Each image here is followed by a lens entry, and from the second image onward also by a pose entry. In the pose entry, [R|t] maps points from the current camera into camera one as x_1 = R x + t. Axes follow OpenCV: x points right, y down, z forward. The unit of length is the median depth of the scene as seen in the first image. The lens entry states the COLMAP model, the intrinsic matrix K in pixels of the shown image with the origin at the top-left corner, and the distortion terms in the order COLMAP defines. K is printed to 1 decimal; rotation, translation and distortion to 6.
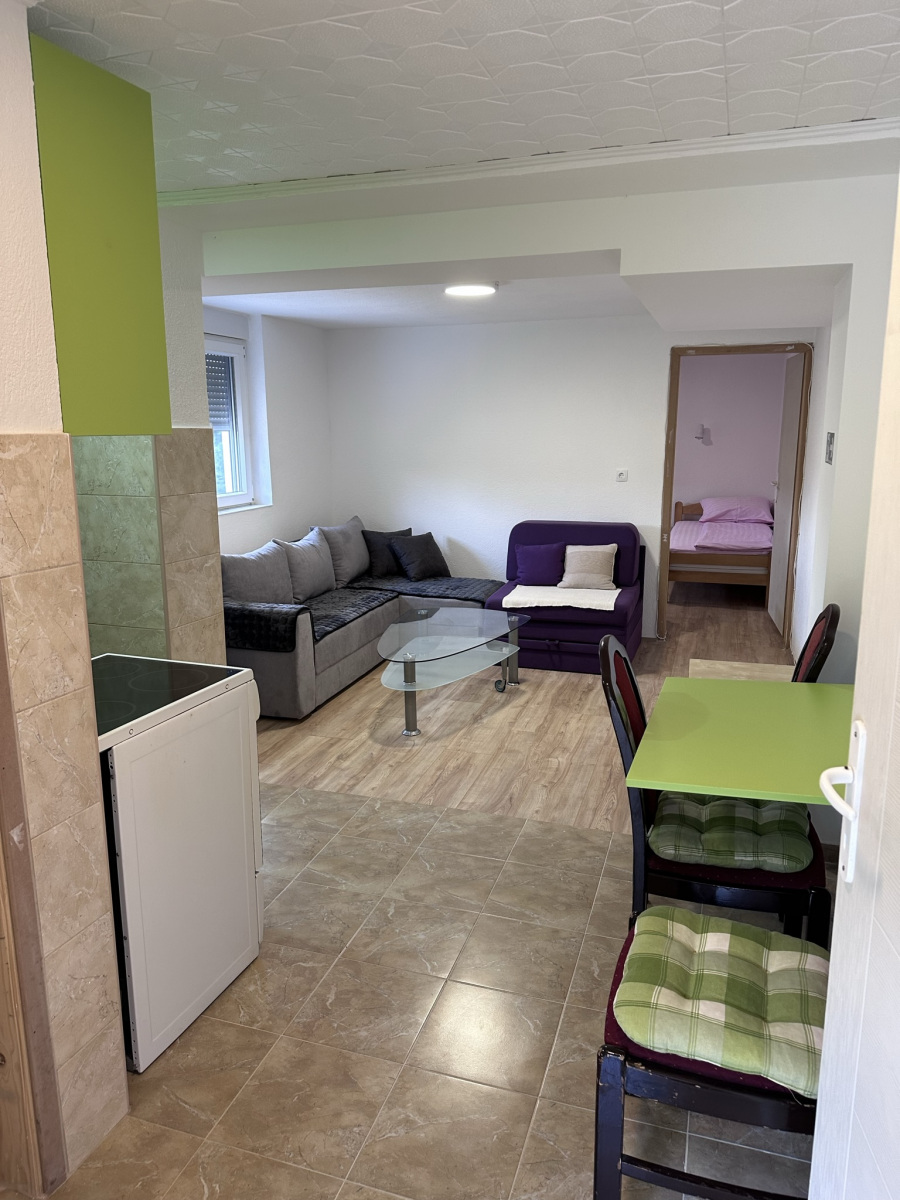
lens RADIAL K [[830.2, 0, 446.9], [0, 830.2, 599.1], [0, 0, 1]] dist [0.047113, -0.058326]
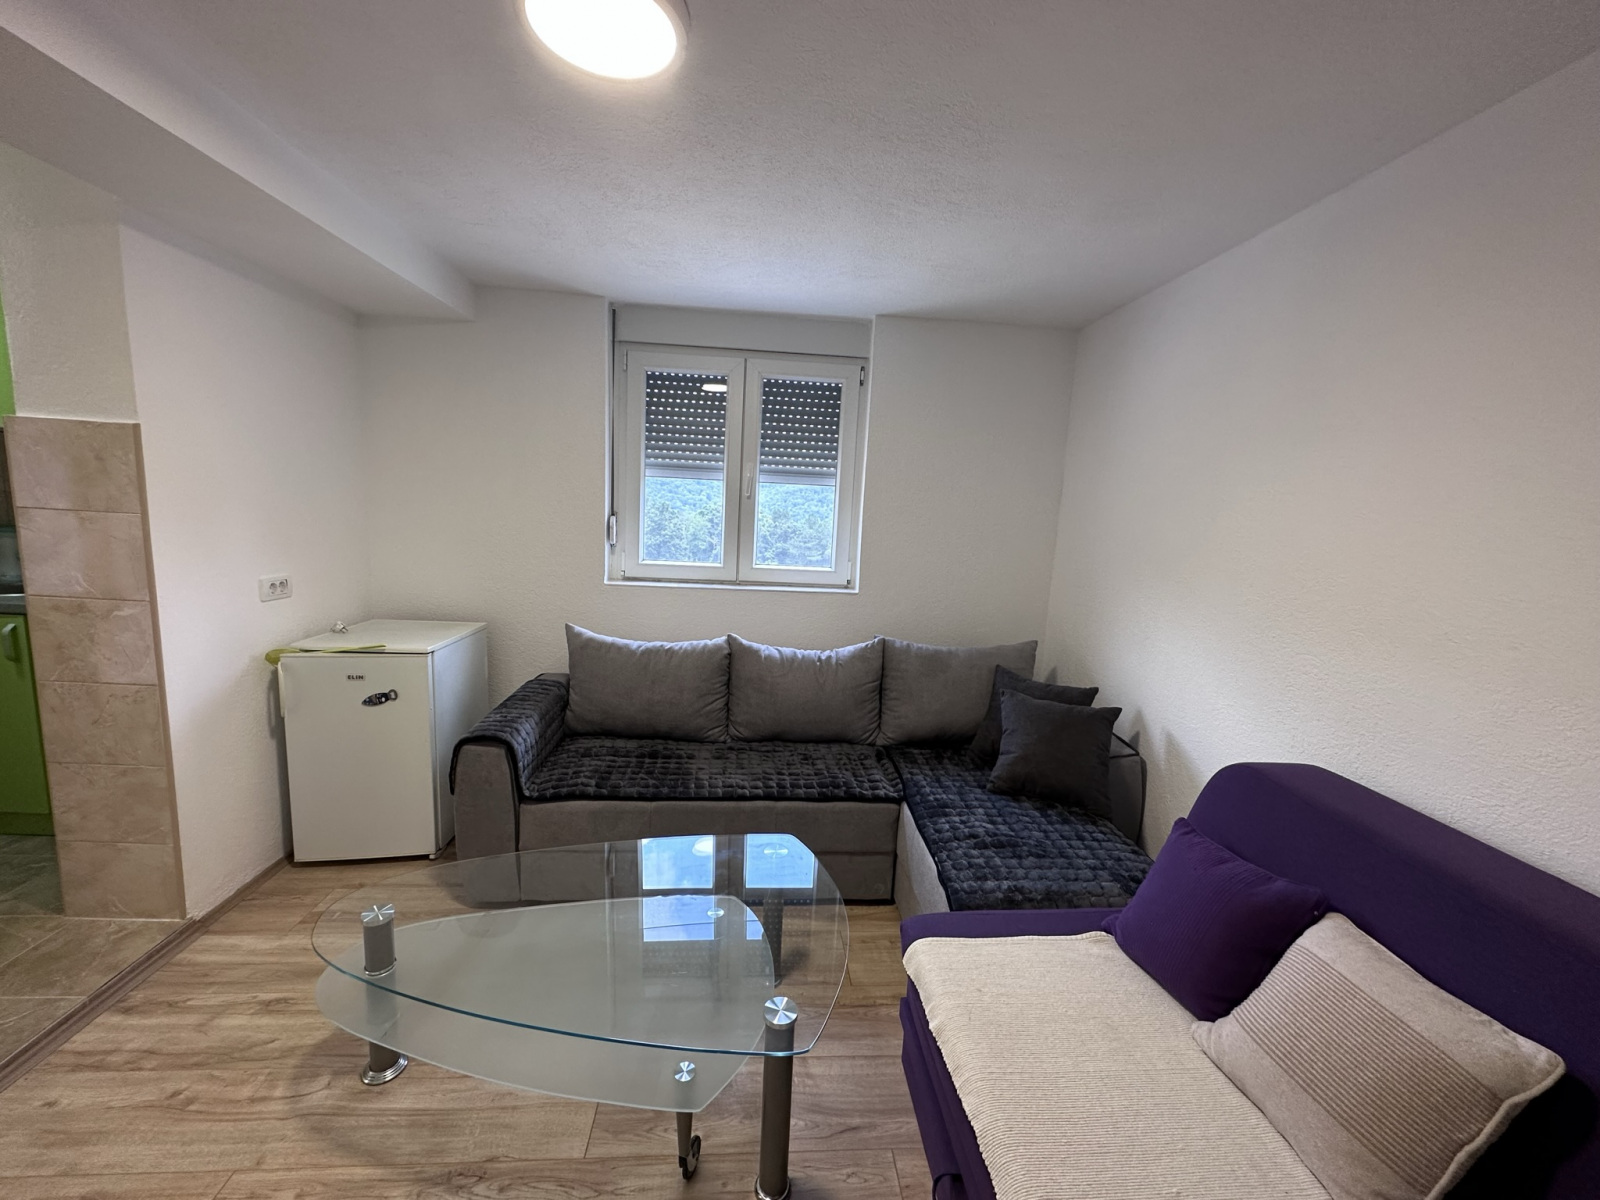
lens RADIAL K [[636.1, 0, 798.2], [0, 636.1, 597.5], [0, 0, 1]] dist [-0.002024, 0.000865]
pose [[0.382099, 0.163034, -0.909626, 0.421077], [-0.241898, 0.967640, 0.071820, -0.230496], [0.891900, 0.192595, 0.409172, 1.271793]]
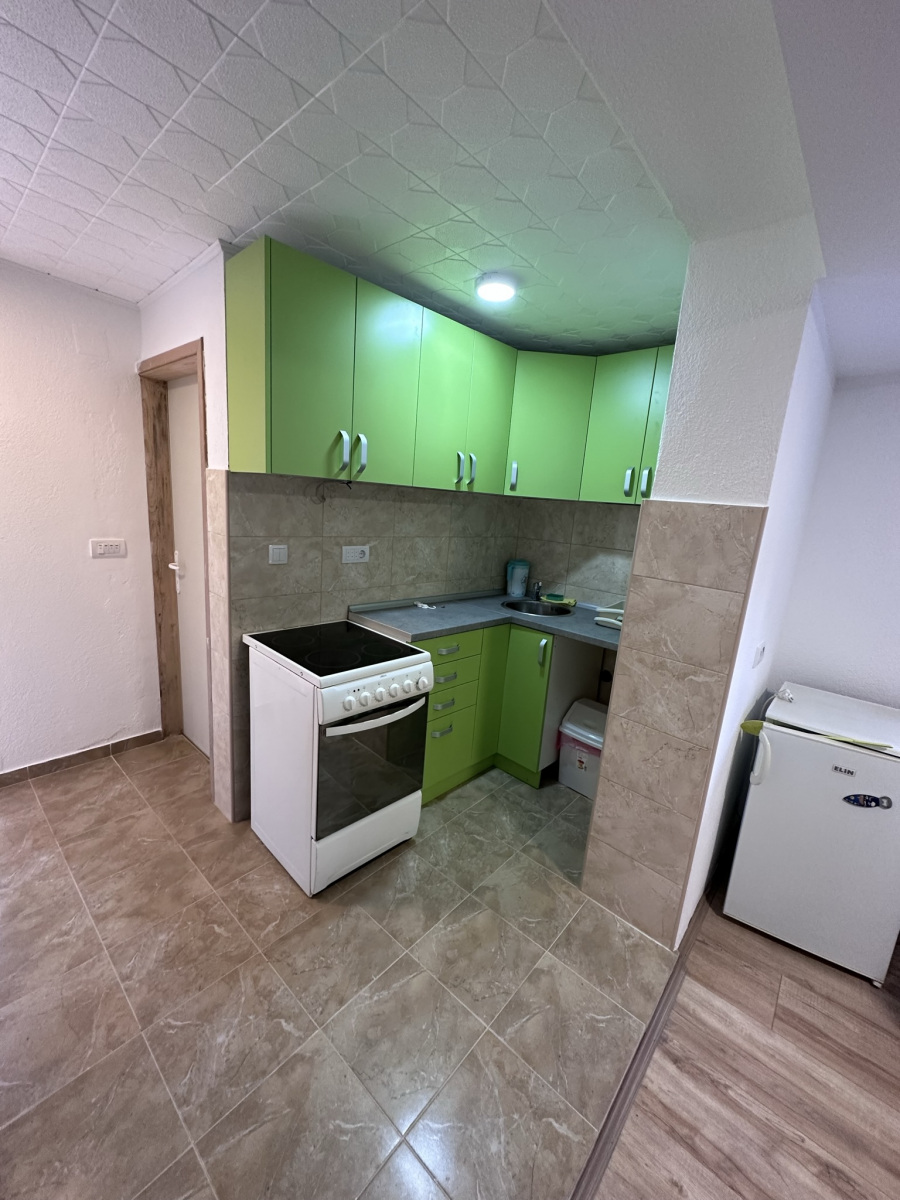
lens RADIAL K [[477.1, 0, 450.4], [0, 477.1, 598.9], [0, 0, 1]] dist [-0.002024, 0.000865]
pose [[-0.384185, 0.161764, -0.908974, 0.191806], [-0.262924, 0.924595, 0.275671, -0.170189], [0.885027, 0.344900, -0.312684, 0.895546]]
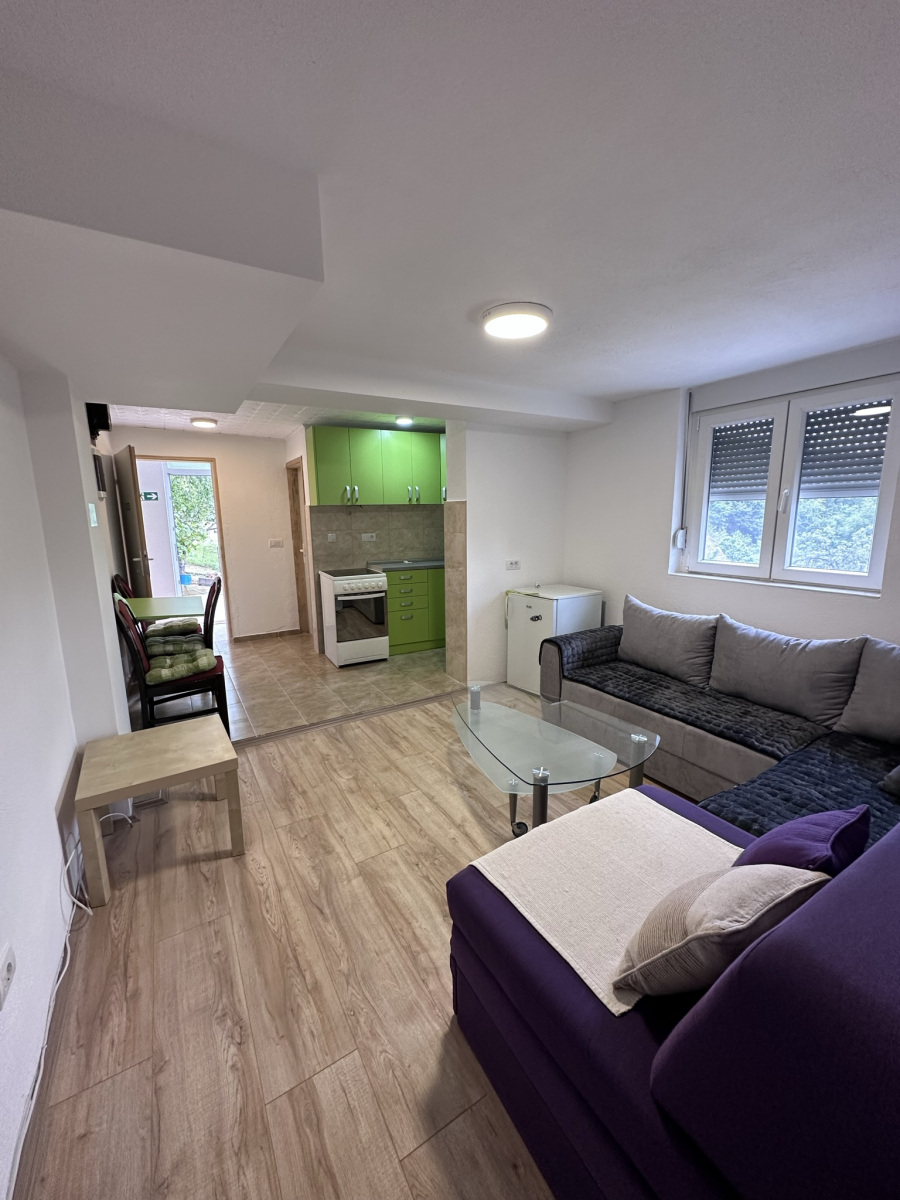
lens RADIAL K [[477.1, 0, 450.1], [0, 477.1, 594.5], [0, 0, 1]] dist [-0.002024, 0.000865]
pose [[-0.651767, 0.143874, -0.744648, 0.578969], [-0.138629, 0.942700, 0.303478, -0.322322], [0.745642, 0.301026, -0.594475, 1.654266]]
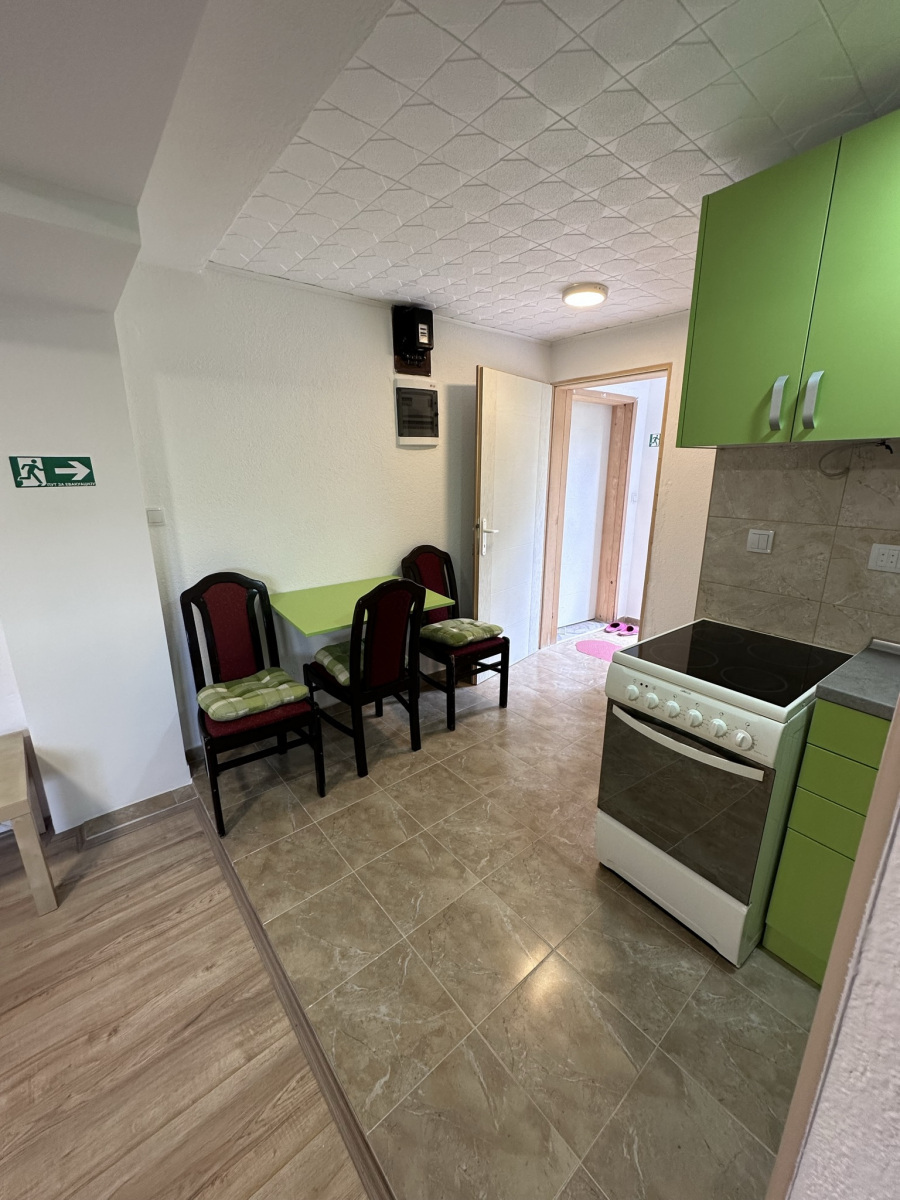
lens RADIAL K [[477.1, 0, 449.2], [0, 477.1, 597.2], [0, 0, 1]] dist [-0.002024, 0.000865]
pose [[-0.848972, -0.129136, 0.512416, -0.251844], [0.118936, 0.898107, 0.423389, -0.200464], [-0.514879, 0.420390, -0.747109, 1.068791]]
